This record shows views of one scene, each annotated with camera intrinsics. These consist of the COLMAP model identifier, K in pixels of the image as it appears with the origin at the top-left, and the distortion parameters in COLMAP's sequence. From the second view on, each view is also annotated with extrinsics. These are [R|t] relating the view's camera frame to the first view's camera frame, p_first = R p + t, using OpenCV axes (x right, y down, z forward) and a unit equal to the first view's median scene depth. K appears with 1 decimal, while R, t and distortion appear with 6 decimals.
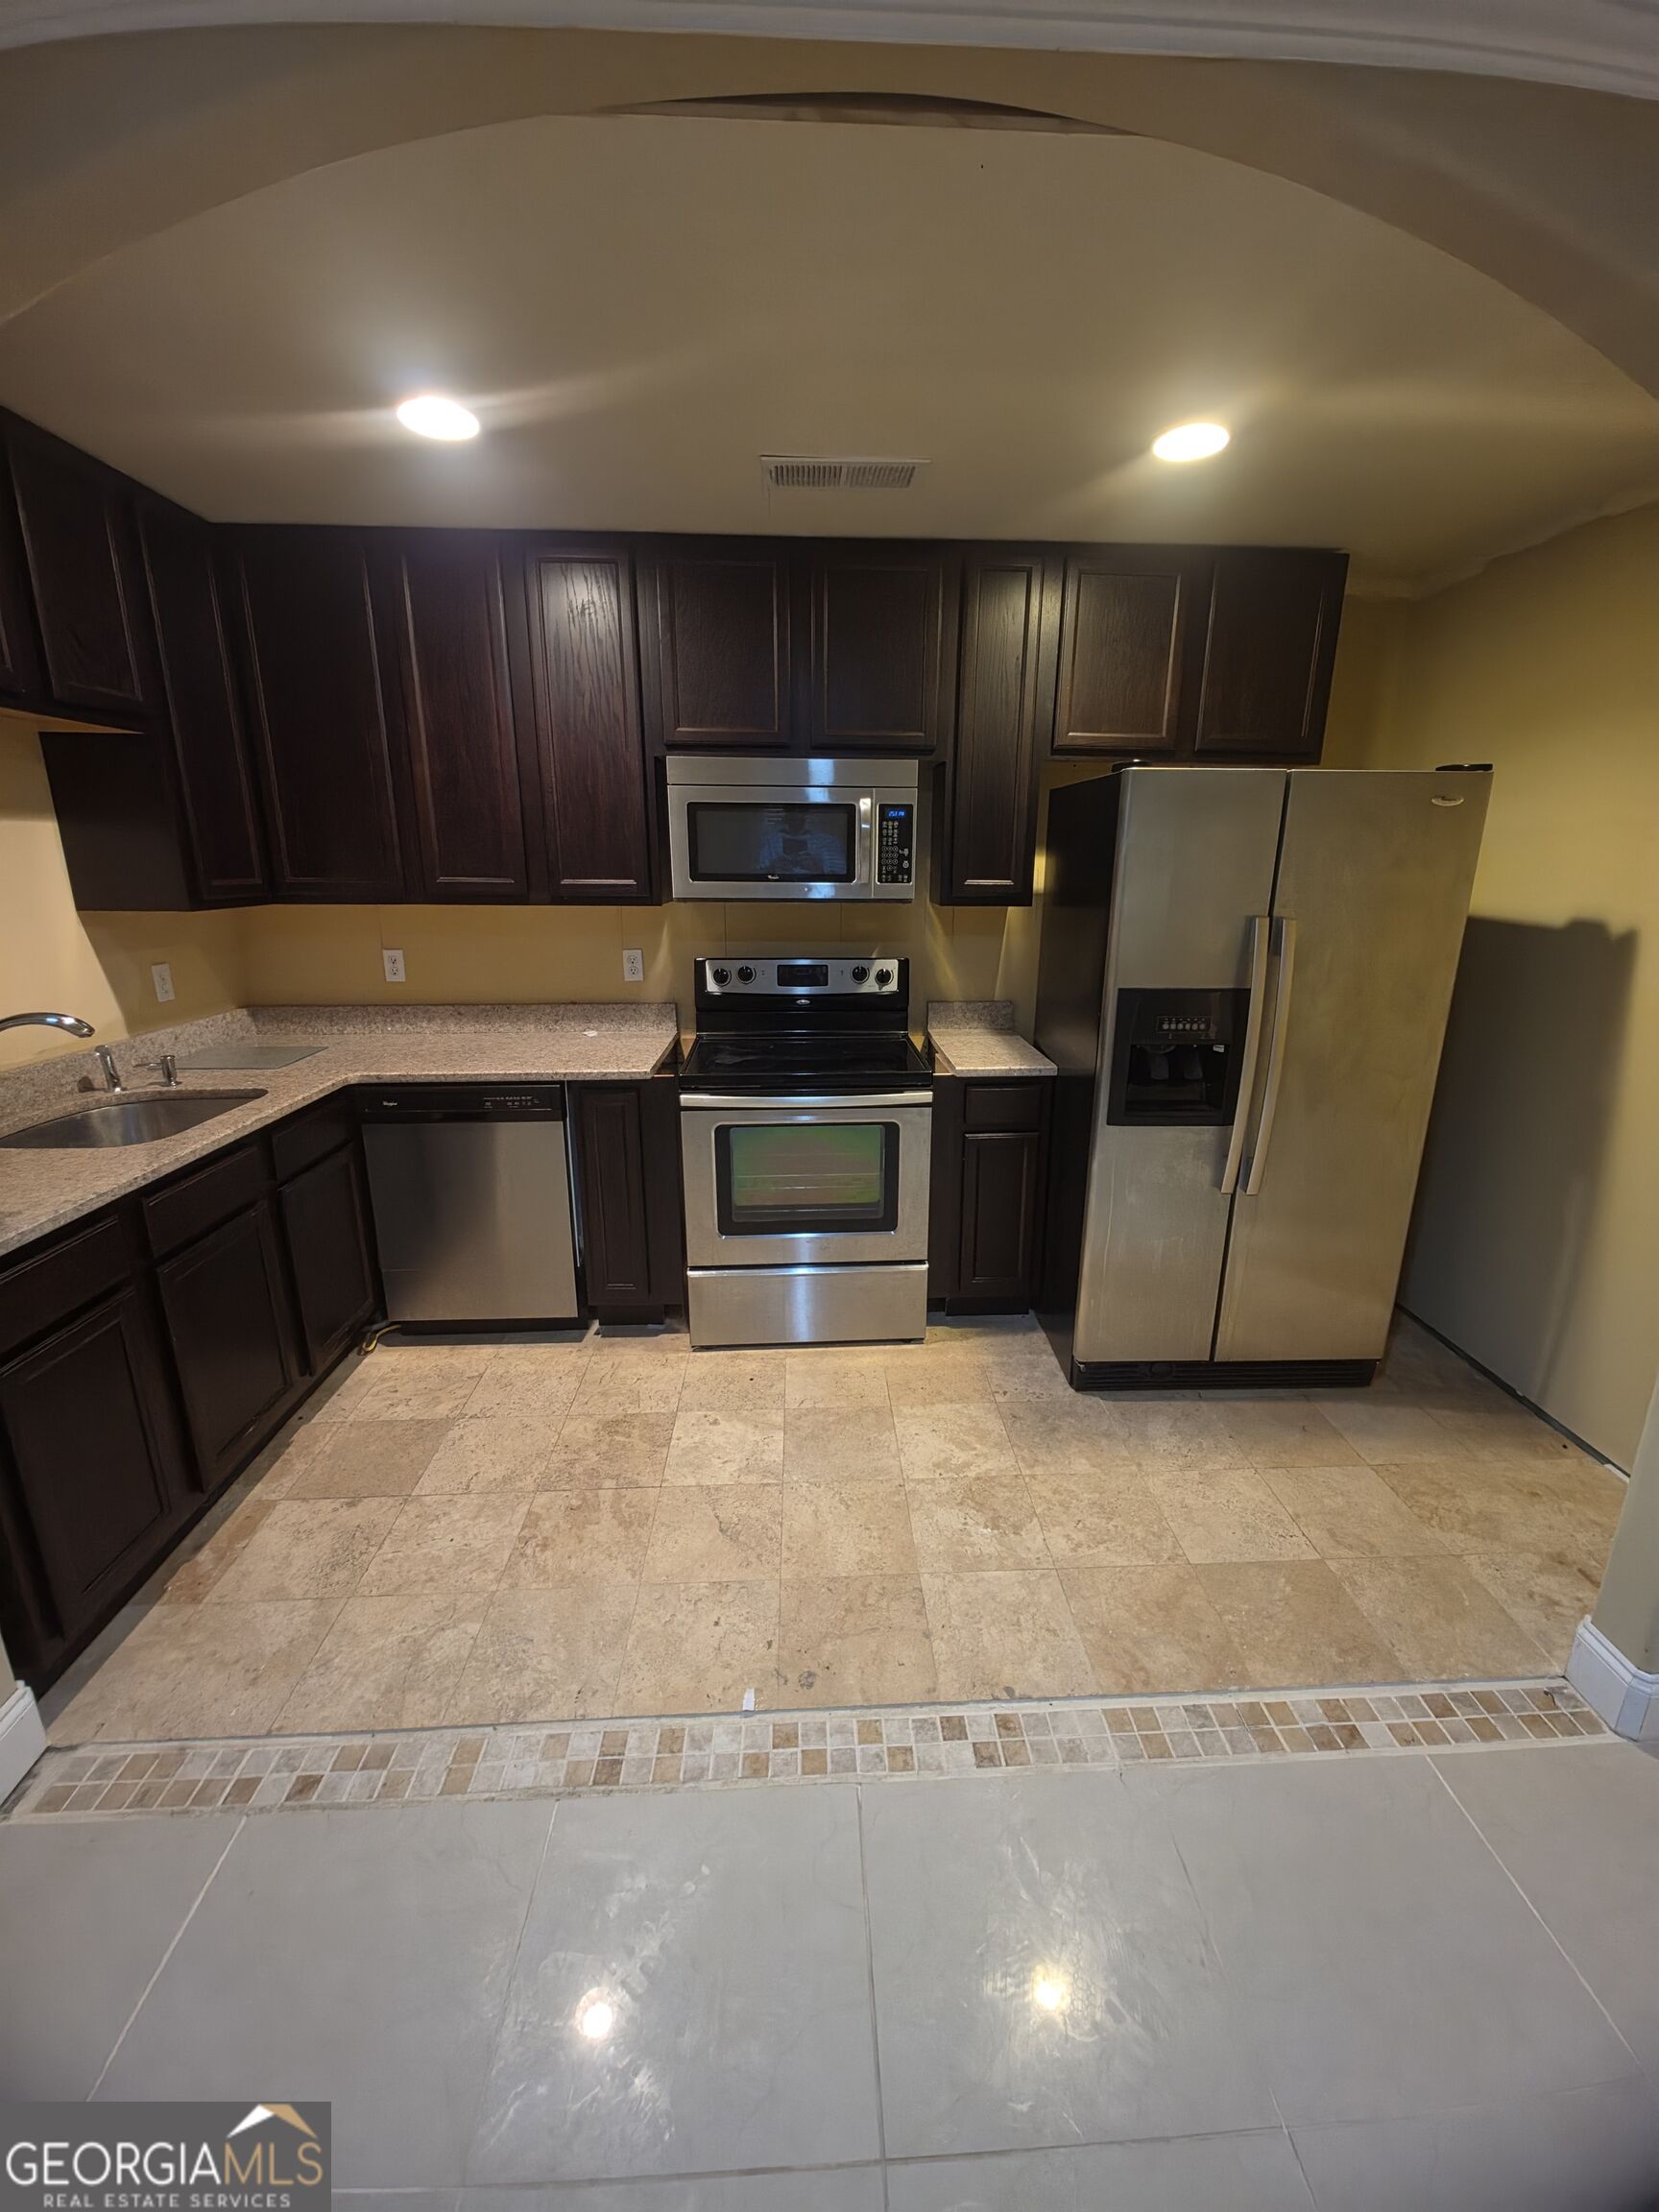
lens RADIAL K [[883.1, 0, 848.6], [0, 883.1, 1086.5], [0, 0, 1]] dist [0.009676, -0.007883]
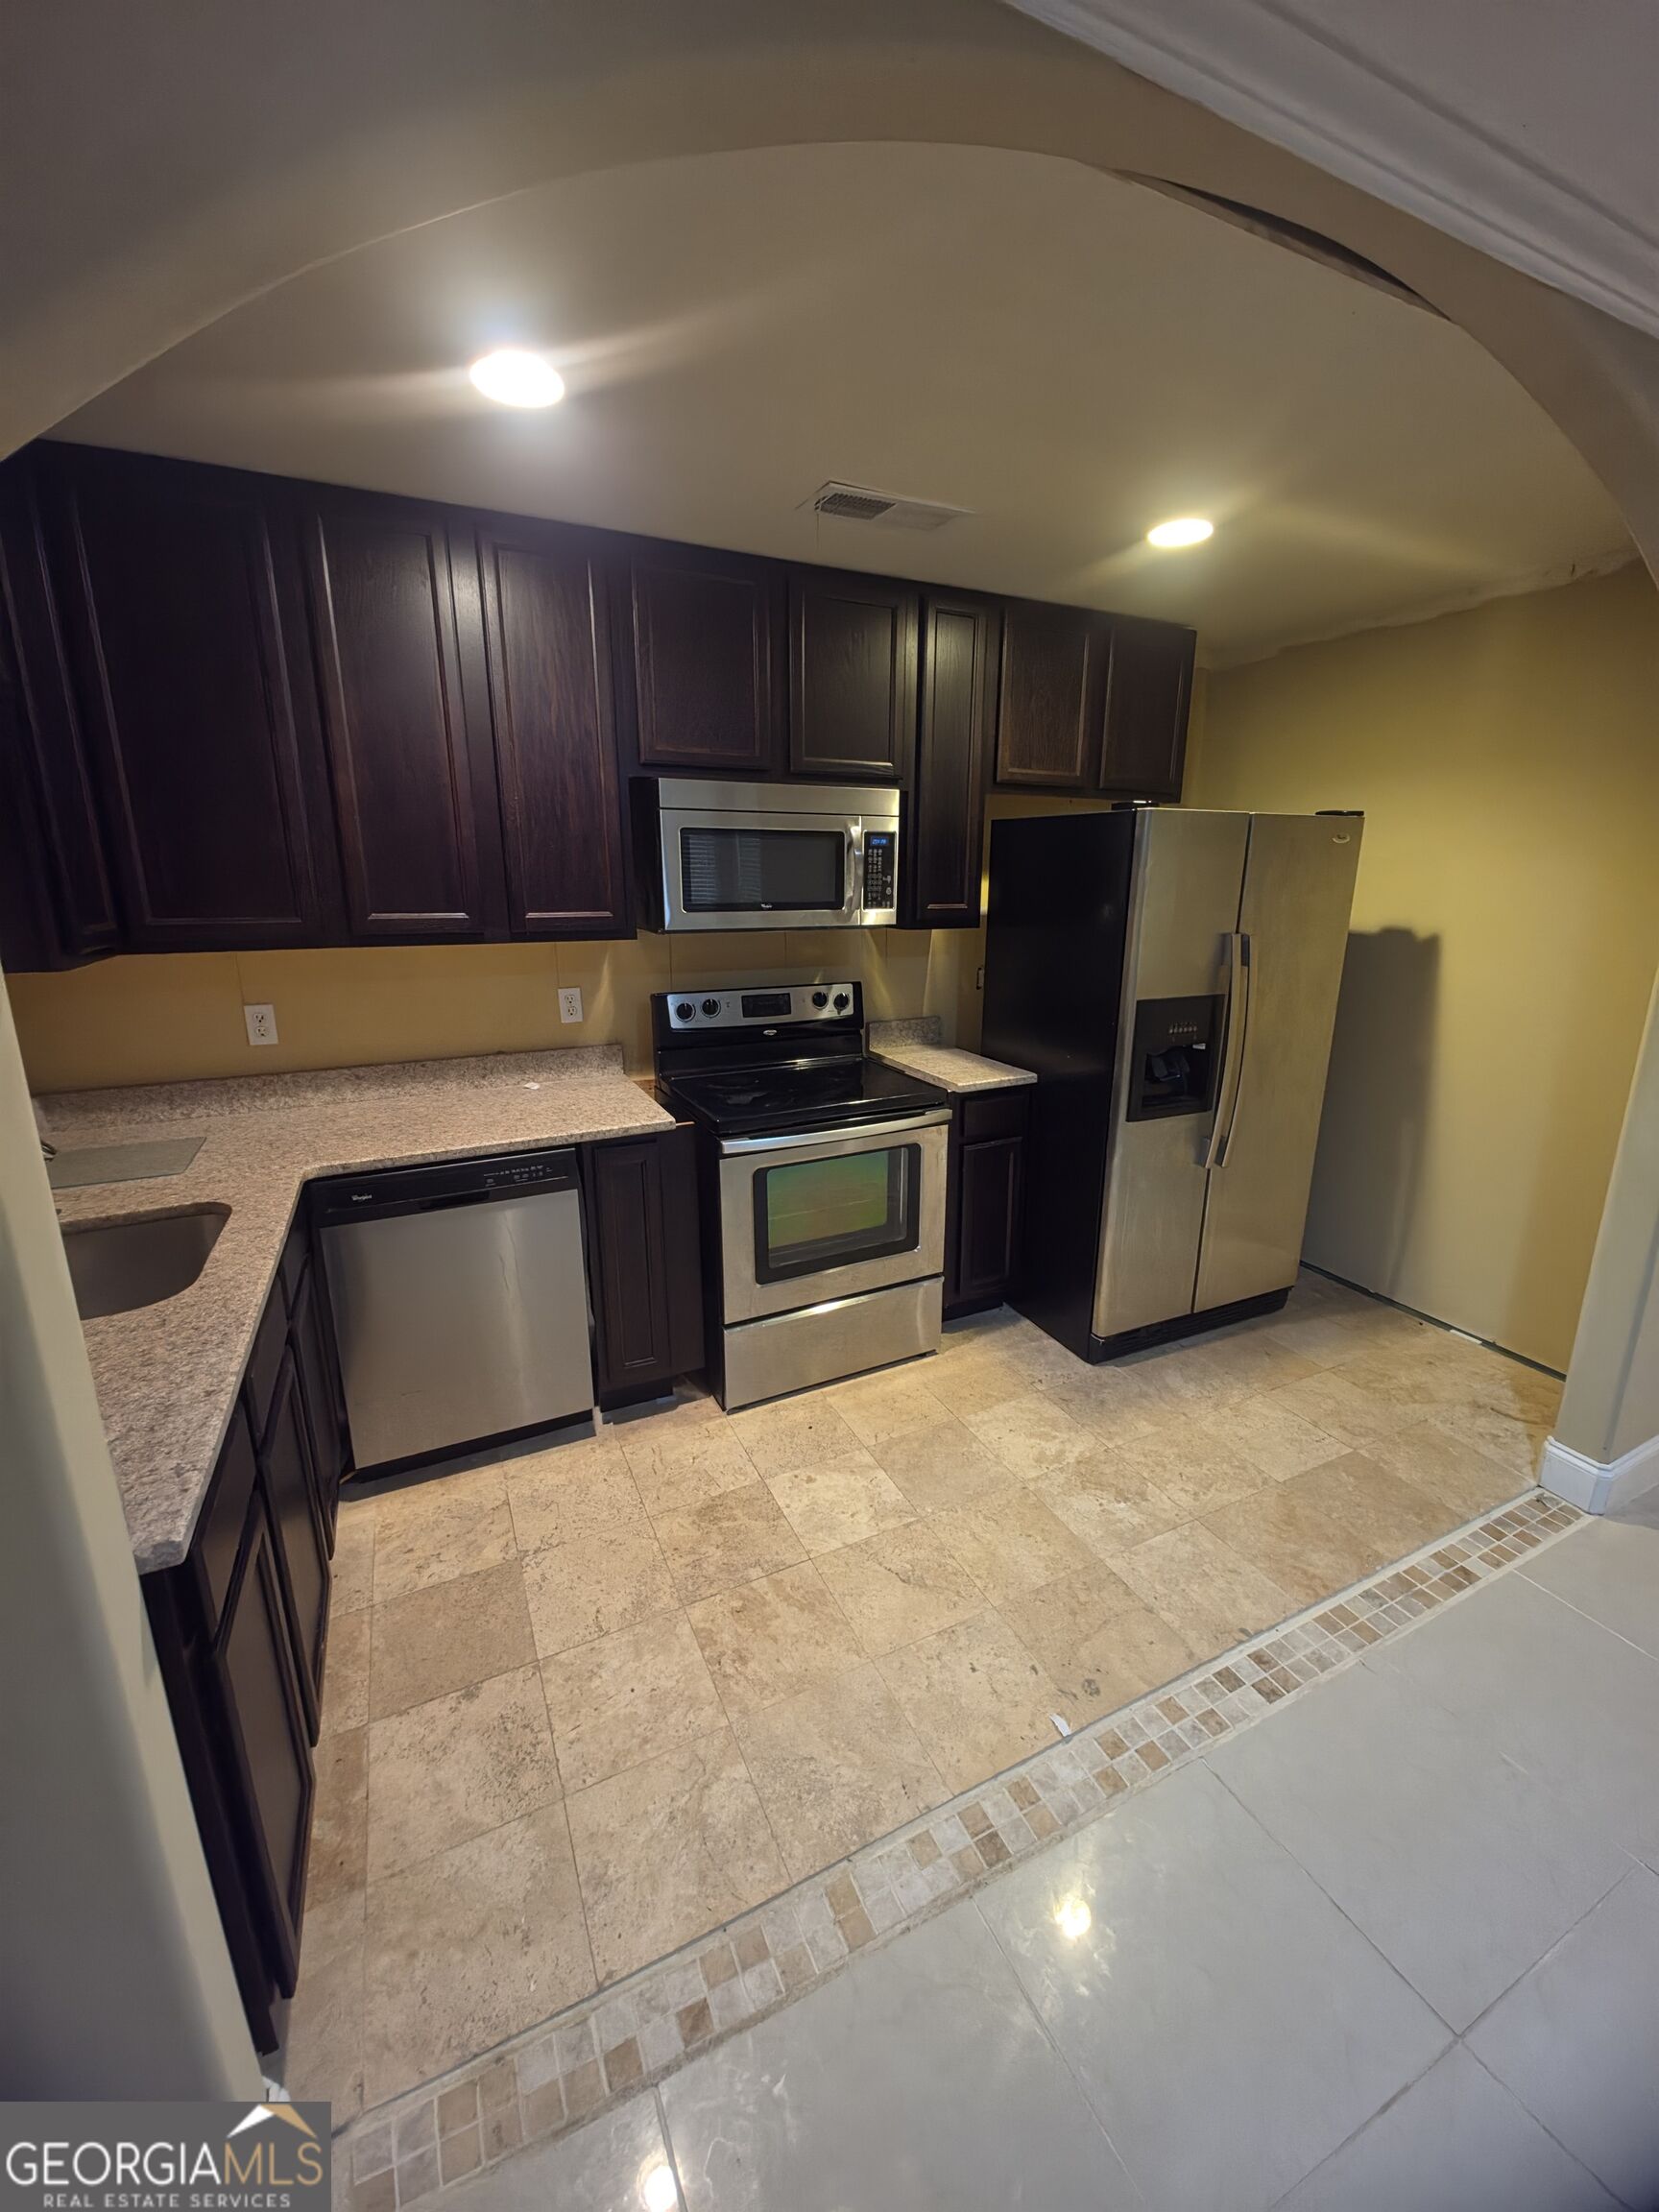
lens RADIAL K [[883.1, 0, 848.6], [0, 883.1, 1086.5], [0, 0, 1]] dist [0.009676, -0.007883]
pose [[0.916922, -0.098349, 0.386758, -0.464774], [0.102414, 0.994690, 0.010137, -0.049128], [-0.385701, 0.030315, 0.922126, 0.098226]]
